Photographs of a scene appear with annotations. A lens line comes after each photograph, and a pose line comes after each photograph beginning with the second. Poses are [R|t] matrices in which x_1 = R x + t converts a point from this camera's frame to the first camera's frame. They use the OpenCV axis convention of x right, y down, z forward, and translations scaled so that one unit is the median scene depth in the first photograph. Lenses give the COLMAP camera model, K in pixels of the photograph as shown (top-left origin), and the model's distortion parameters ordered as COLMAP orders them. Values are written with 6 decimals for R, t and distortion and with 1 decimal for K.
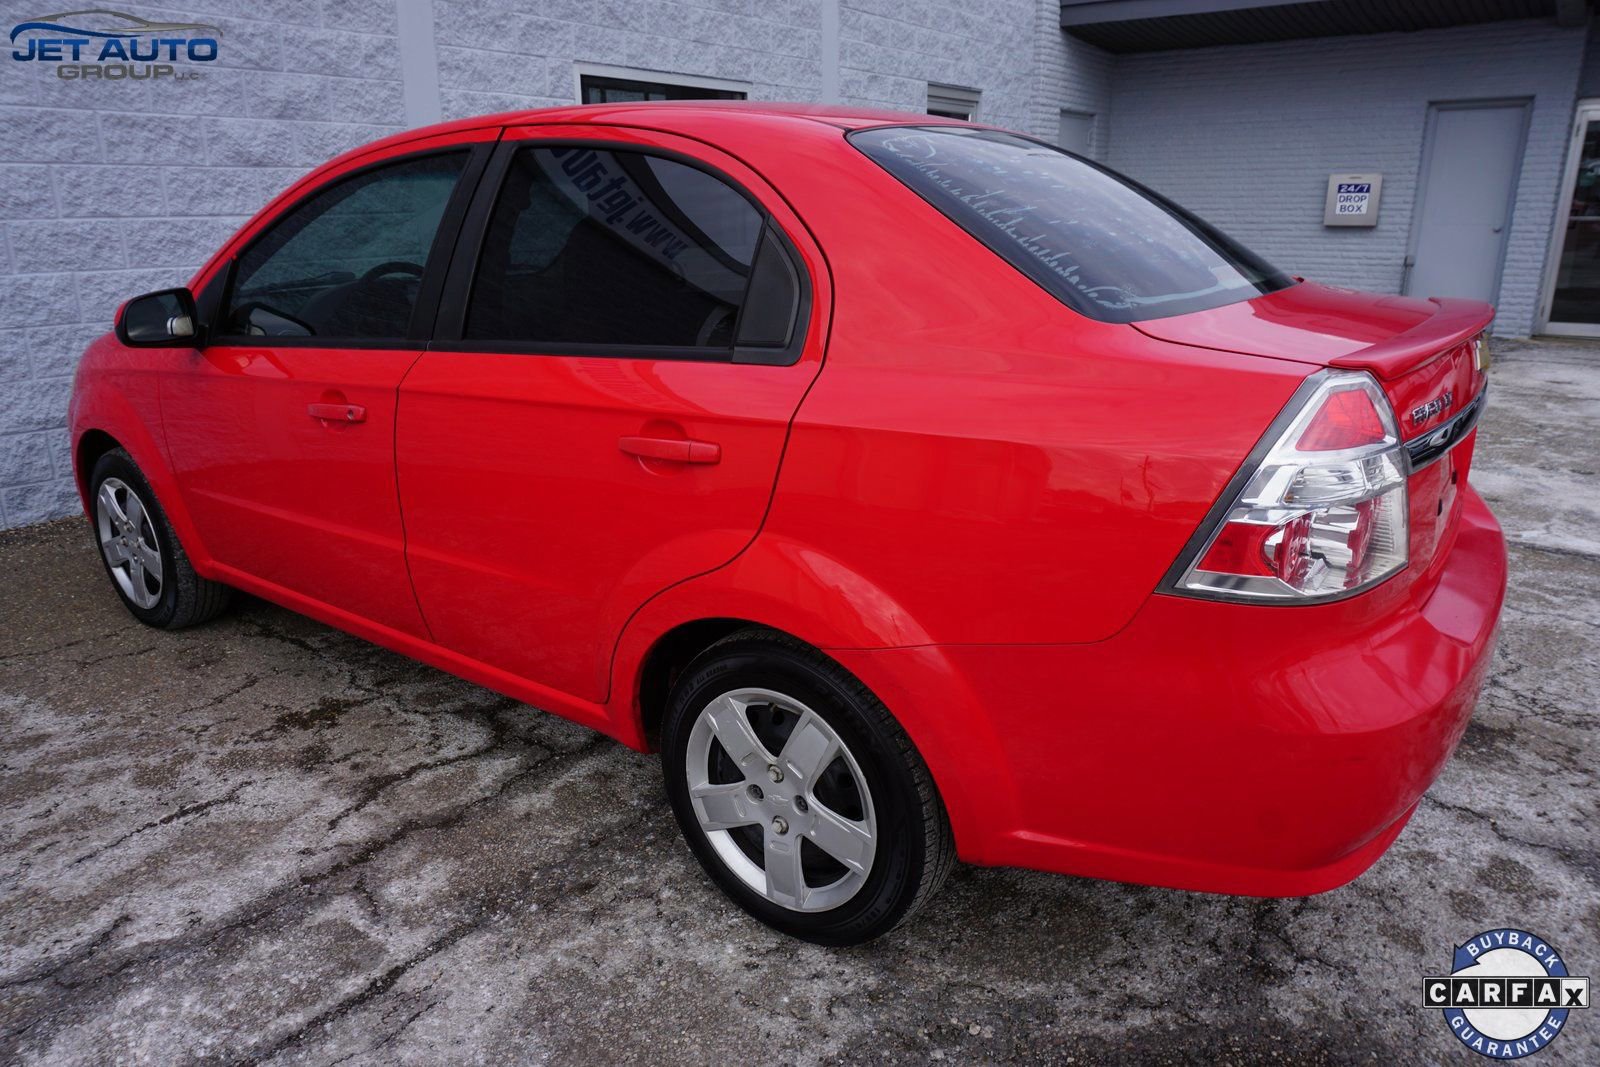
lens RADIAL K [[1068.7, 0, 800.2], [0, 1068.7, 538.5], [0, 0, 1]] dist [-0.044135, 0.031222]
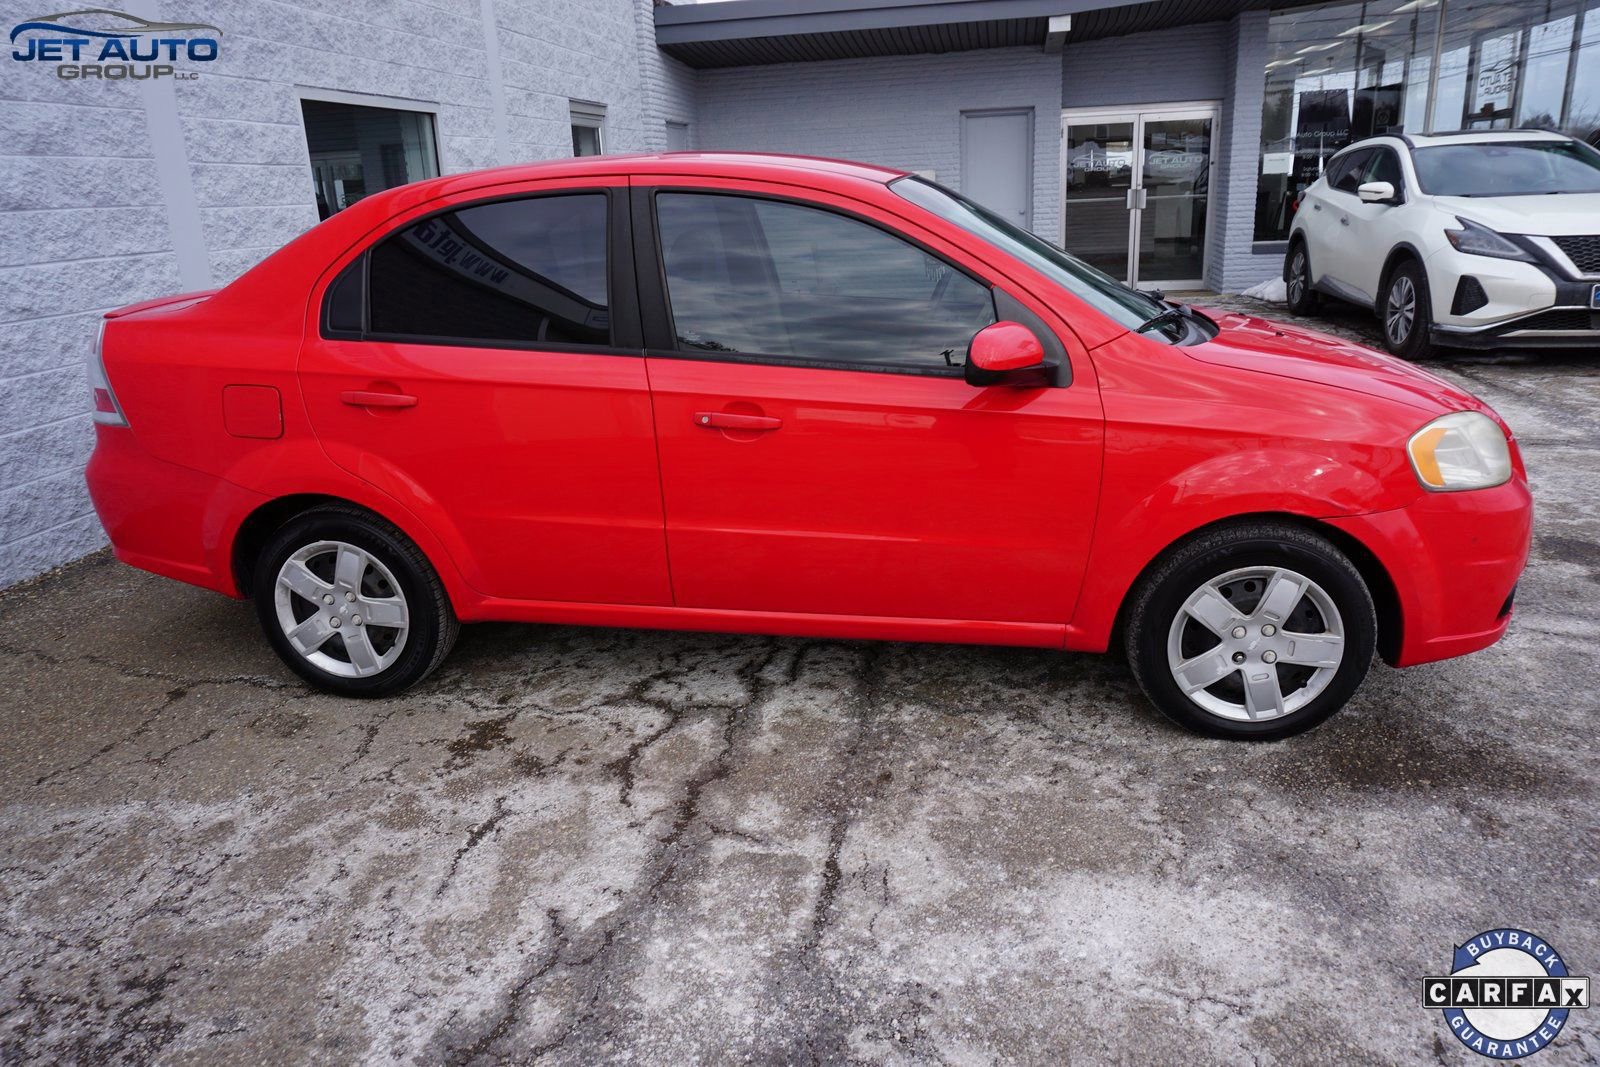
lens RADIAL K [[1068.7, 0, 809.5], [0, 1068.7, 529.2], [0, 0, 1]] dist [-0.044135, 0.031222]
pose [[0.891619, -0.170140, 0.419605, -0.376101], [0.174032, 0.984304, 0.029310, -0.005194], [-0.418006, 0.046892, 0.907233, -0.054522]]
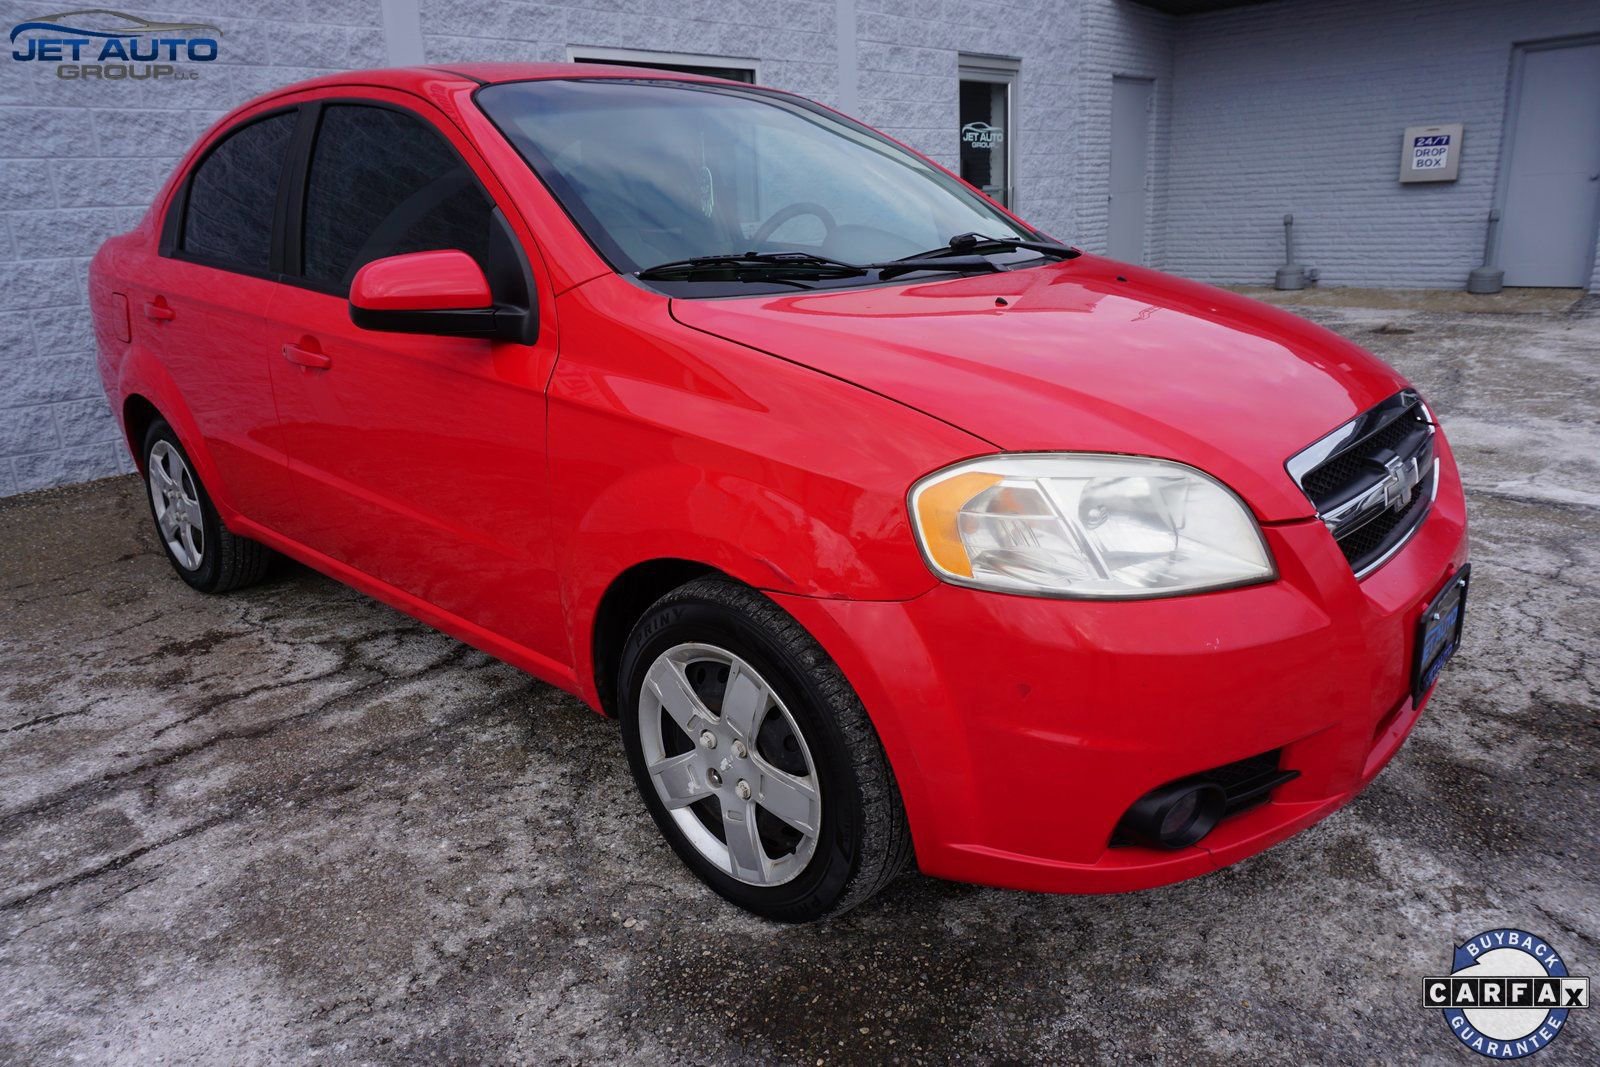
lens RADIAL K [[1068.7, 0, 800.2], [0, 1068.7, 538.3], [0, 0, 1]] dist [-0.044135, 0.031222]
pose [[0.993025, -0.004454, -0.117819, 0.185754], [0.004929, 0.999981, 0.003735, 0.037836], [0.117800, -0.004290, 0.993028, 0.002456]]
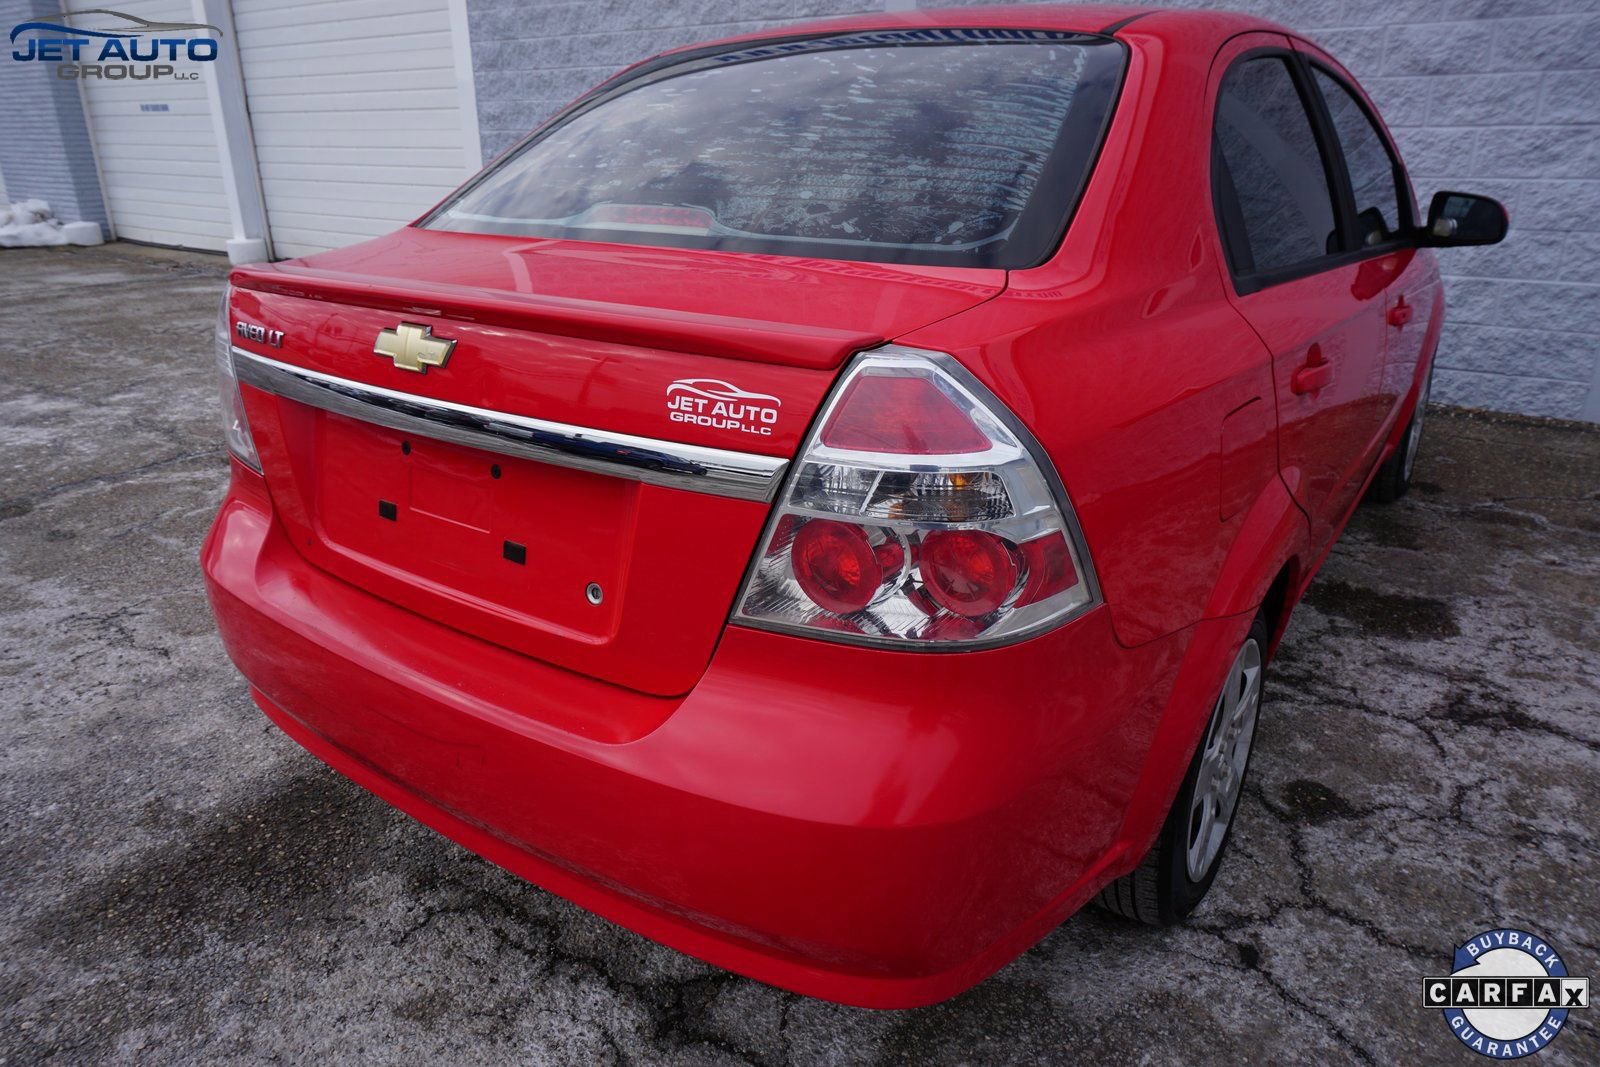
lens RADIAL K [[1068.7, 0, 797.1], [0, 1068.7, 538.9], [0, 0, 1]] dist [-0.044135, 0.031222]
pose [[0.004053, 0.365071, -0.930971, 0.574686], [-0.289713, 0.891480, 0.348324, -0.159459], [0.957105, 0.268302, 0.109379, 0.509613]]
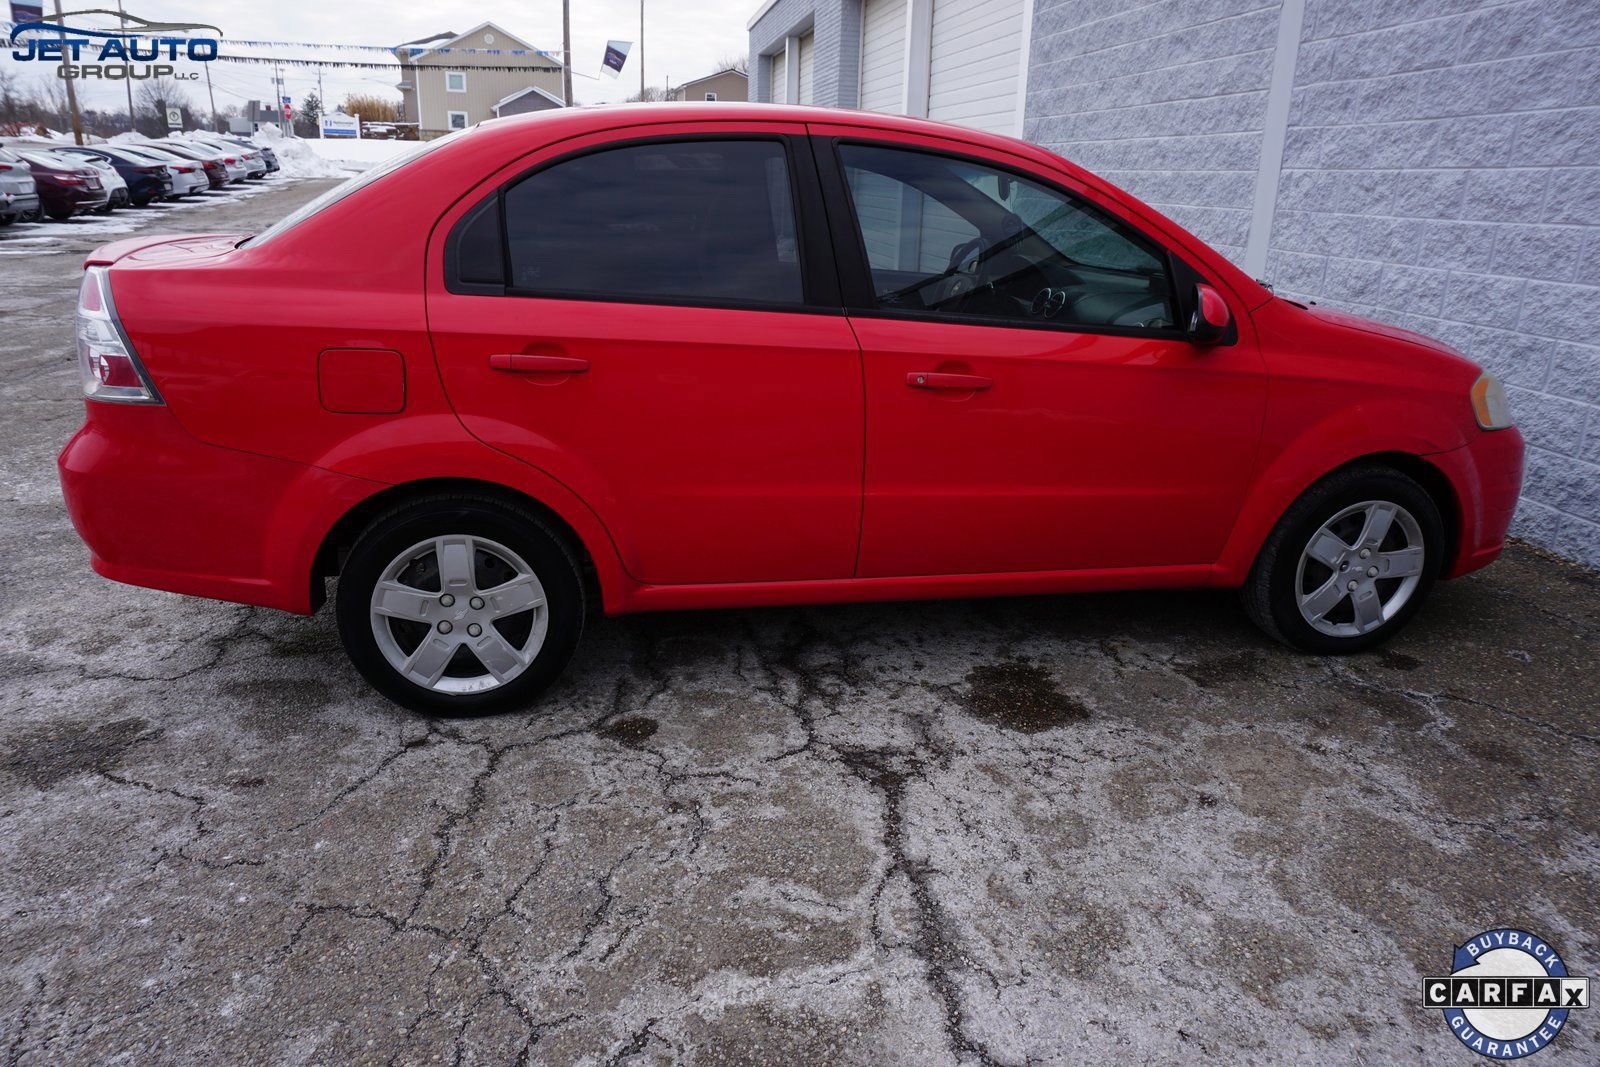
lens RADIAL K [[1068.7, 0, 778.4], [0, 1068.7, 530.1], [0, 0, 1]] dist [-0.044135, 0.031222]
pose [[-0.704036, 0.202030, -0.680821, 0.491209], [-0.240283, 0.834372, 0.496072, -0.371456], [0.668279, 0.512842, -0.538884, 1.169655]]
